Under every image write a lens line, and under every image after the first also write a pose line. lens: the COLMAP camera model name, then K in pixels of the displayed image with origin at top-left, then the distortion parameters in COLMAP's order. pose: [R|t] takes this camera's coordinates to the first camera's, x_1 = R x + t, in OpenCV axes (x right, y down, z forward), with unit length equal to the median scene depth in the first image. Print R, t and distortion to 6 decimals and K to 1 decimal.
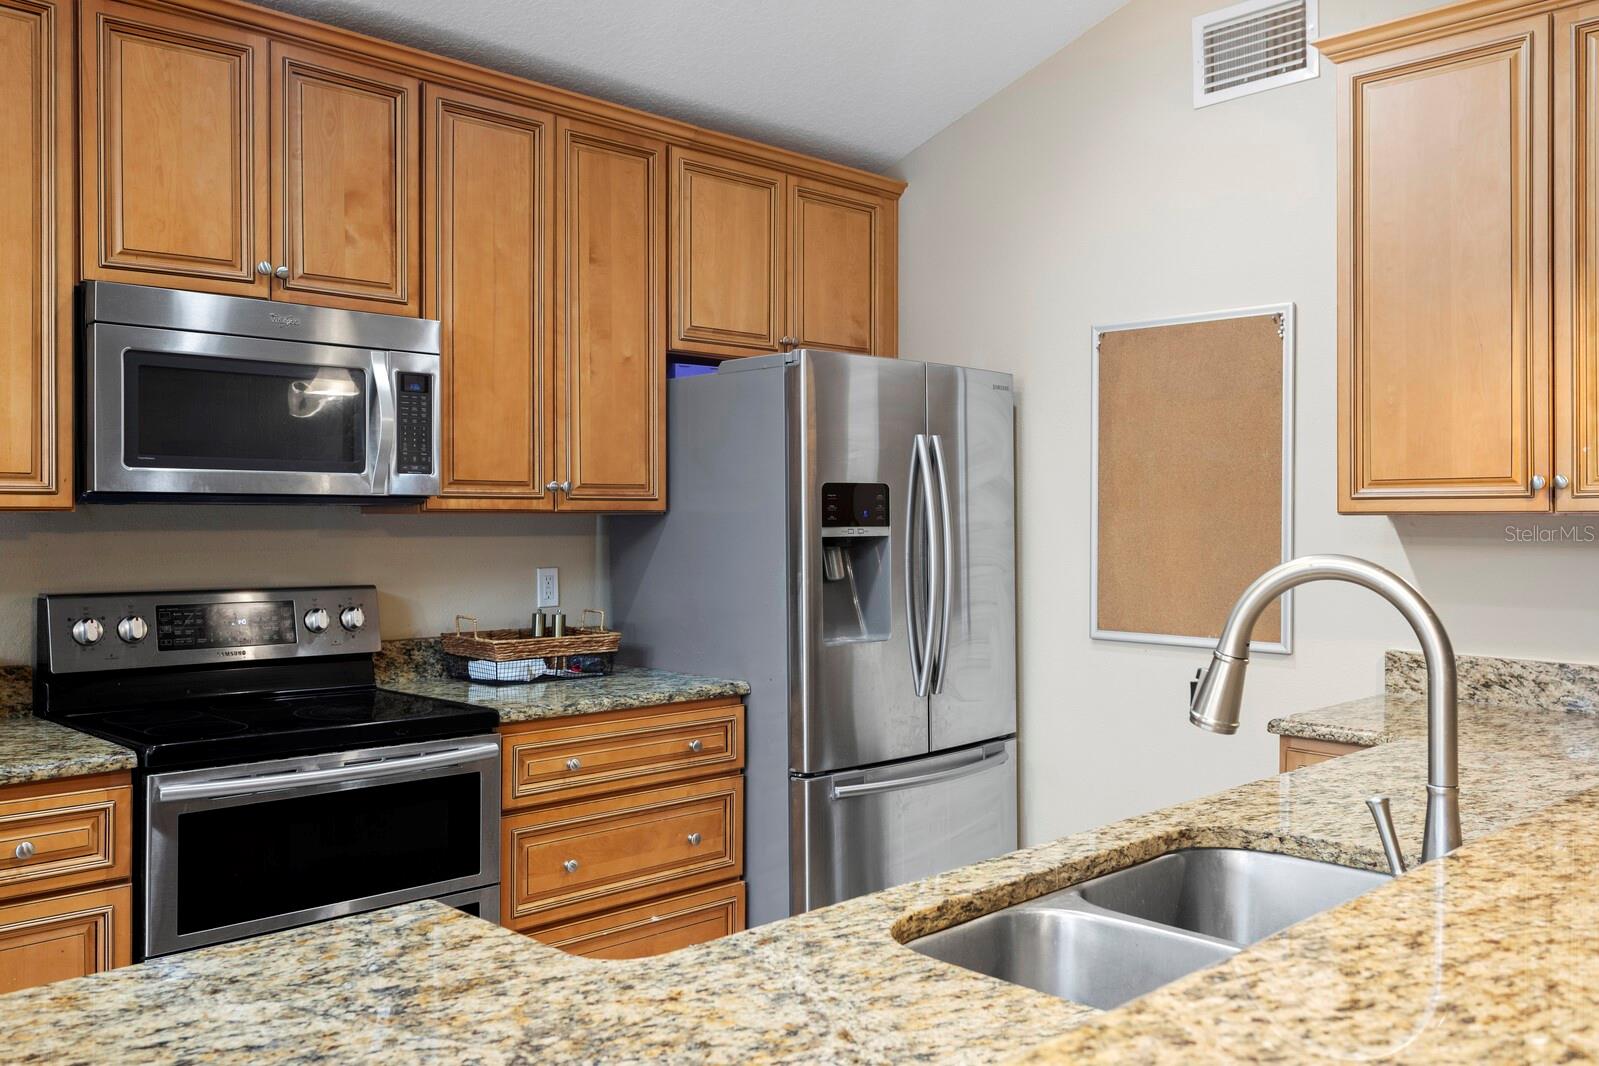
lens RADIAL K [[1339.3, 0, 801.2], [0, 1339.3, 520.9], [0, 0, 1]] dist [-0.003520, 0.005612]
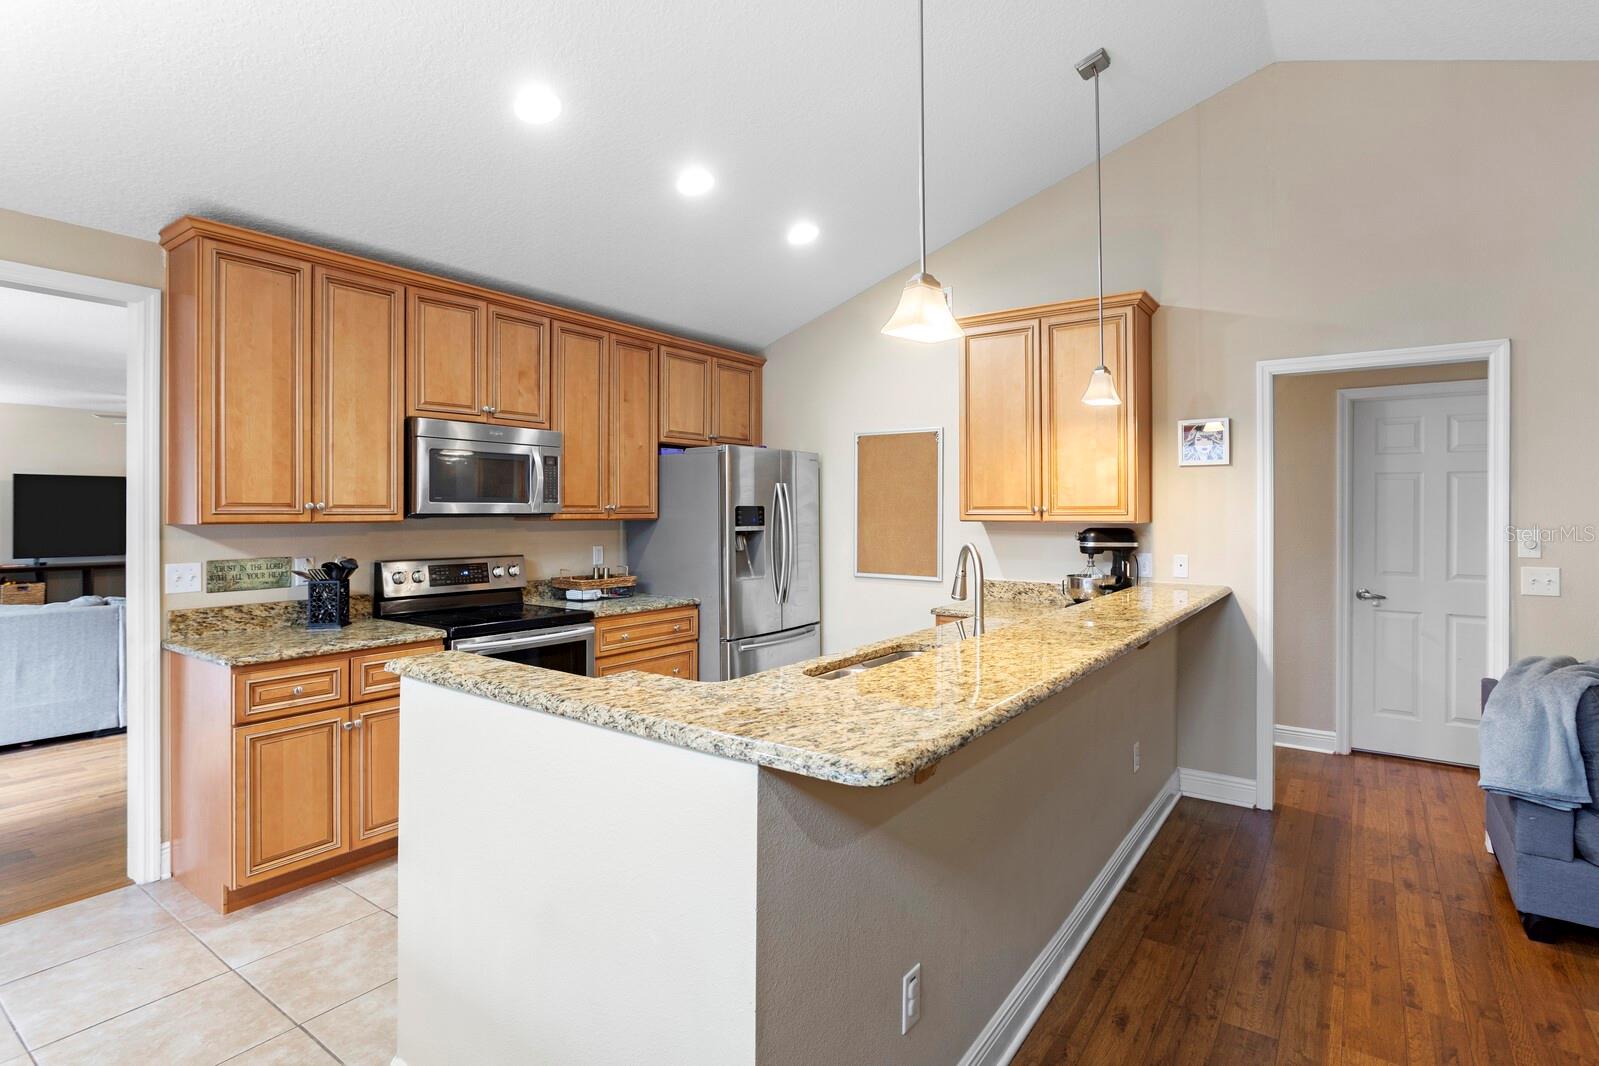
lens RADIAL K [[798.1, 0, 802.0], [0, 798.1, 505.7], [0, 0, 1]] dist [-0.020043, 0.007625]
pose [[0.986219, 0.001489, 0.165440, -0.095643], [-0.000166, 0.999968, -0.008014, -0.019380], [-0.165447, 0.007876, 0.986187, -0.308957]]
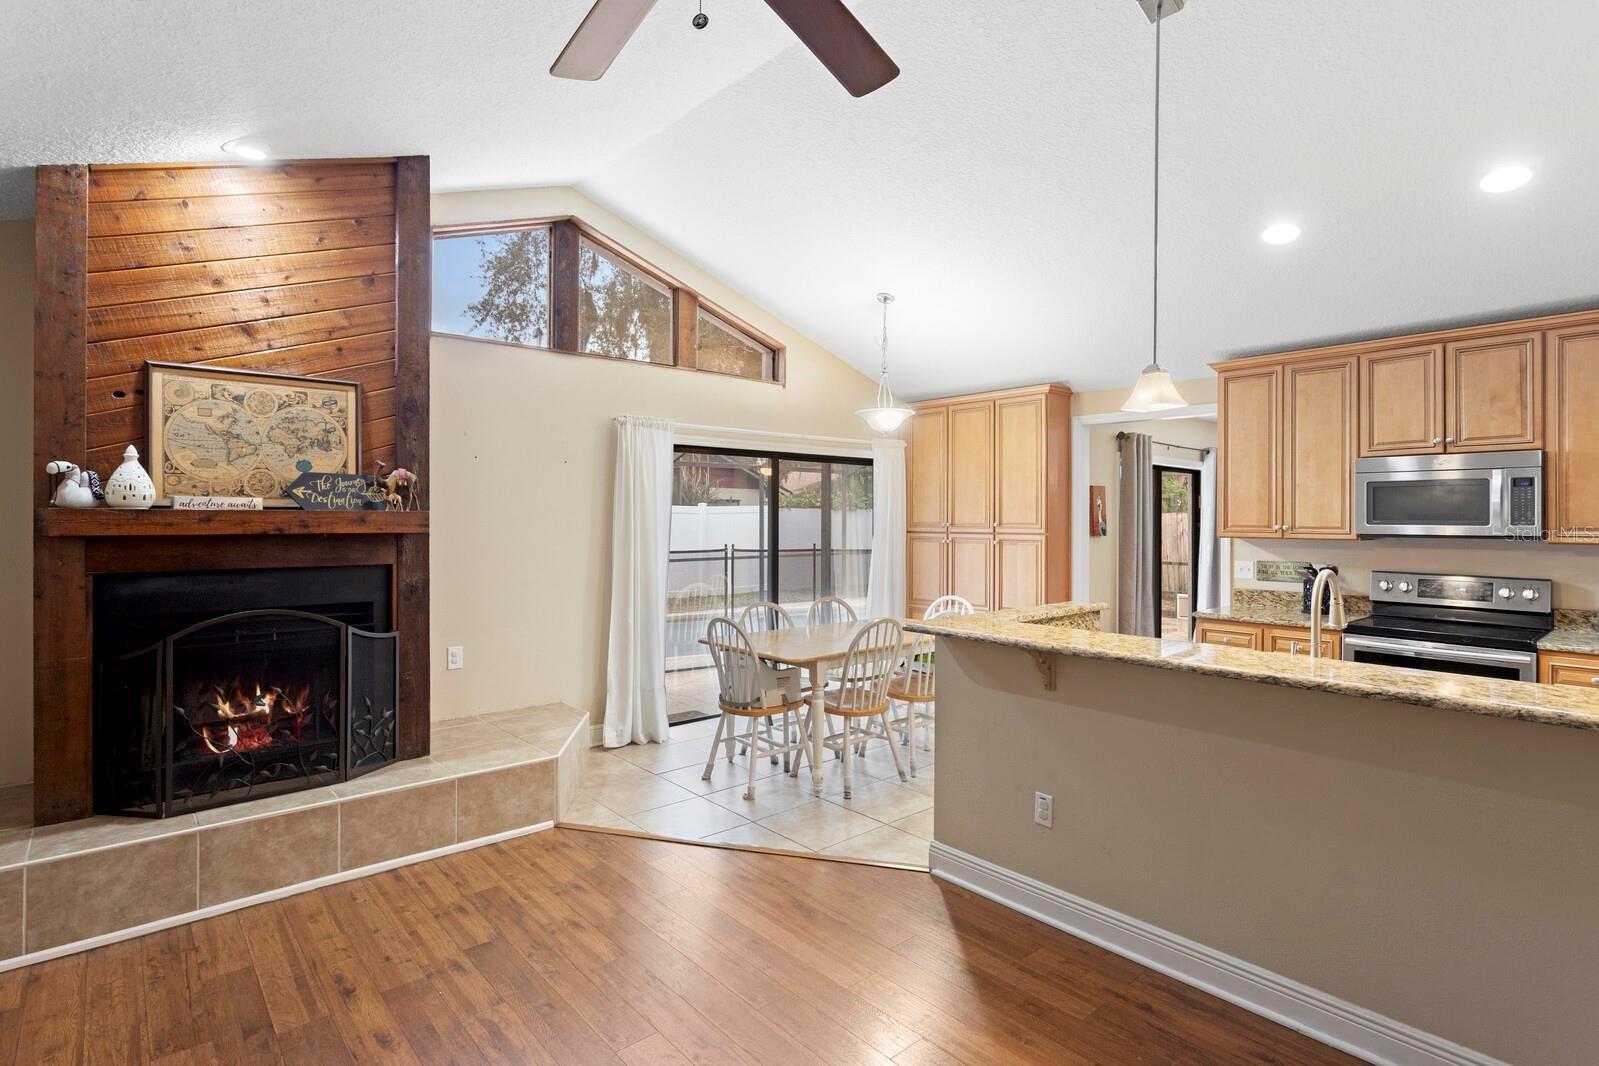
lens RADIAL K [[798.1, 0, 797.2], [0, 798.1, 520.7], [0, 0, 1]] dist [-0.020043, 0.007625]
pose [[-0.071612, 0.003018, -0.997428, 0.959317], [-0.006414, 0.999973, 0.003487, -0.037672], [0.997412, 0.006647, -0.071591, -0.039789]]
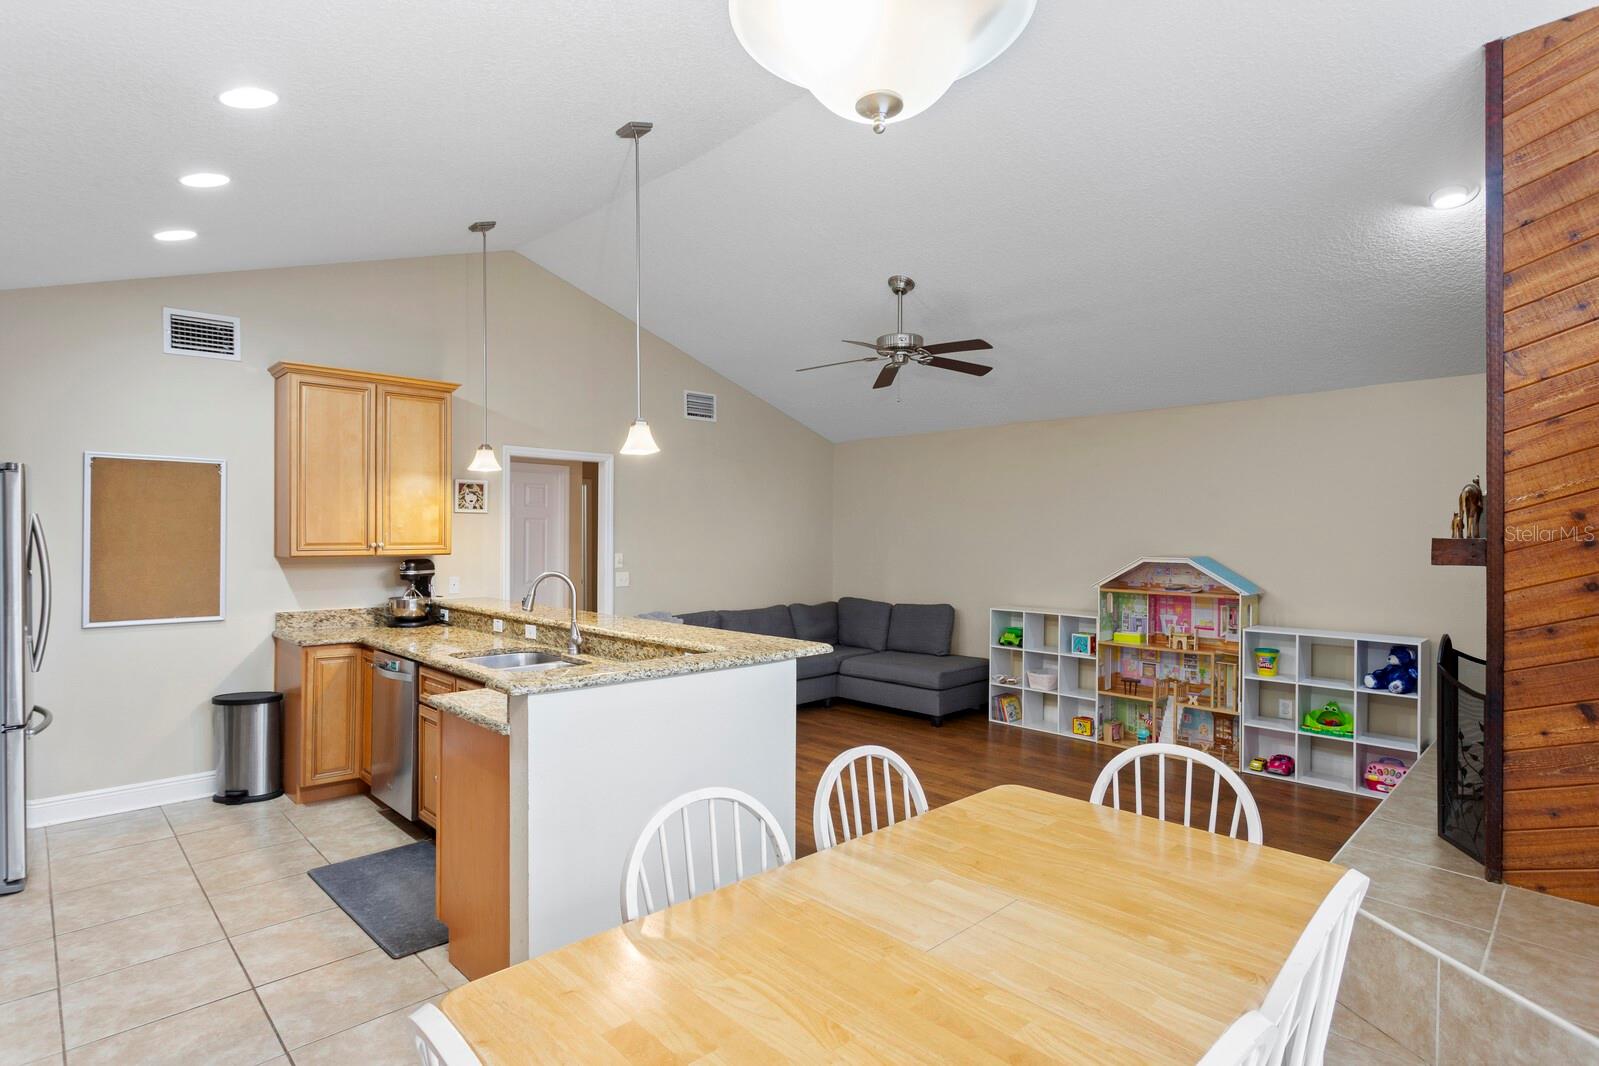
lens RADIAL K [[798.1, 0, 805.1], [0, 798.1, 532.5], [0, 0, 1]] dist [-0.020043, 0.007625]
pose [[-0.003068, 0.001844, 0.999994, -0.979353], [-0.002434, 0.999995, -0.001851, -0.045987], [-0.999992, -0.002440, -0.003064, 0.056485]]
